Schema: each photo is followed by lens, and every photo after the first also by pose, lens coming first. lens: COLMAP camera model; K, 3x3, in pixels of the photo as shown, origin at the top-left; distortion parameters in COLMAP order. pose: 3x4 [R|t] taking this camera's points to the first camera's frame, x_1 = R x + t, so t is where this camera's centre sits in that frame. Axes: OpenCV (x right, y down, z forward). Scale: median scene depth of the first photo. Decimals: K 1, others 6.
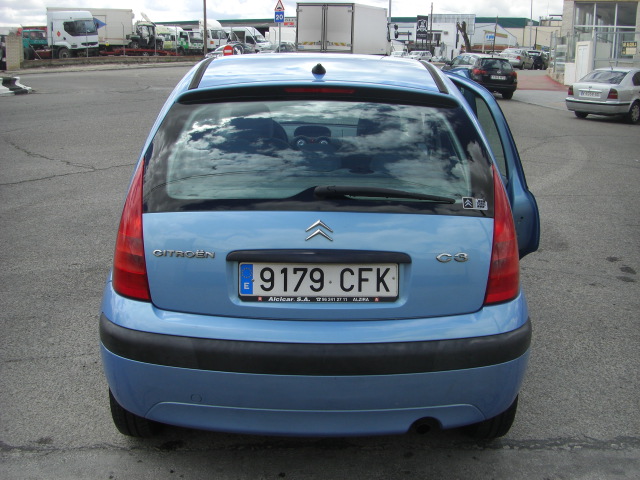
lens RADIAL K [[716.4, 0, 320.0], [0, 716.4, 240.0], [0, 0, 1]] dist [-0.191500, 0.156026]
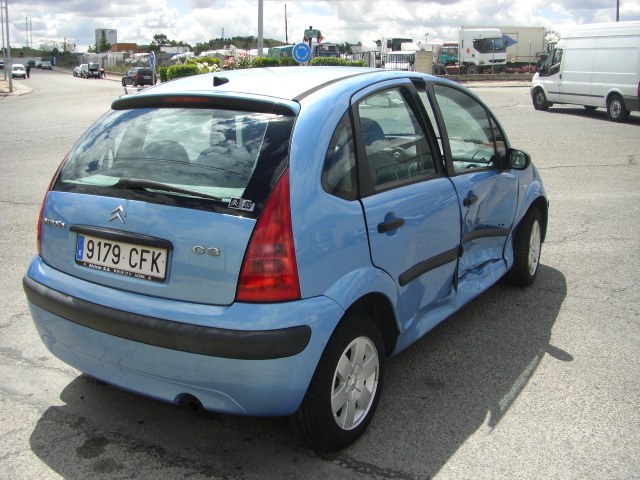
lens RADIAL K [[710.2, 0, 321.1], [0, 710.2, 263.9], [0, 0, 1]] dist [-0.211671, 0.234904]
pose [[0.837233, 0.131820, -0.530721, 0.276618], [-0.126134, 0.990893, 0.047135, -0.008580], [0.532101, 0.027479, 0.846235, 0.055208]]
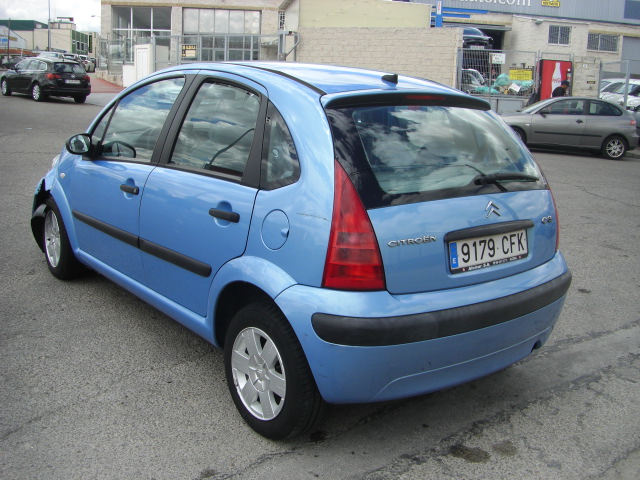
lens RADIAL K [[716.4, 0, 320.0], [0, 716.4, 240.0], [0, 0, 1]] dist [-0.191500, 0.156026]
pose [[0.783949, -0.123065, 0.608506, -0.303463], [0.125097, 0.991365, 0.039331, -0.013848], [-0.608092, 0.045289, 0.792574, 0.056612]]
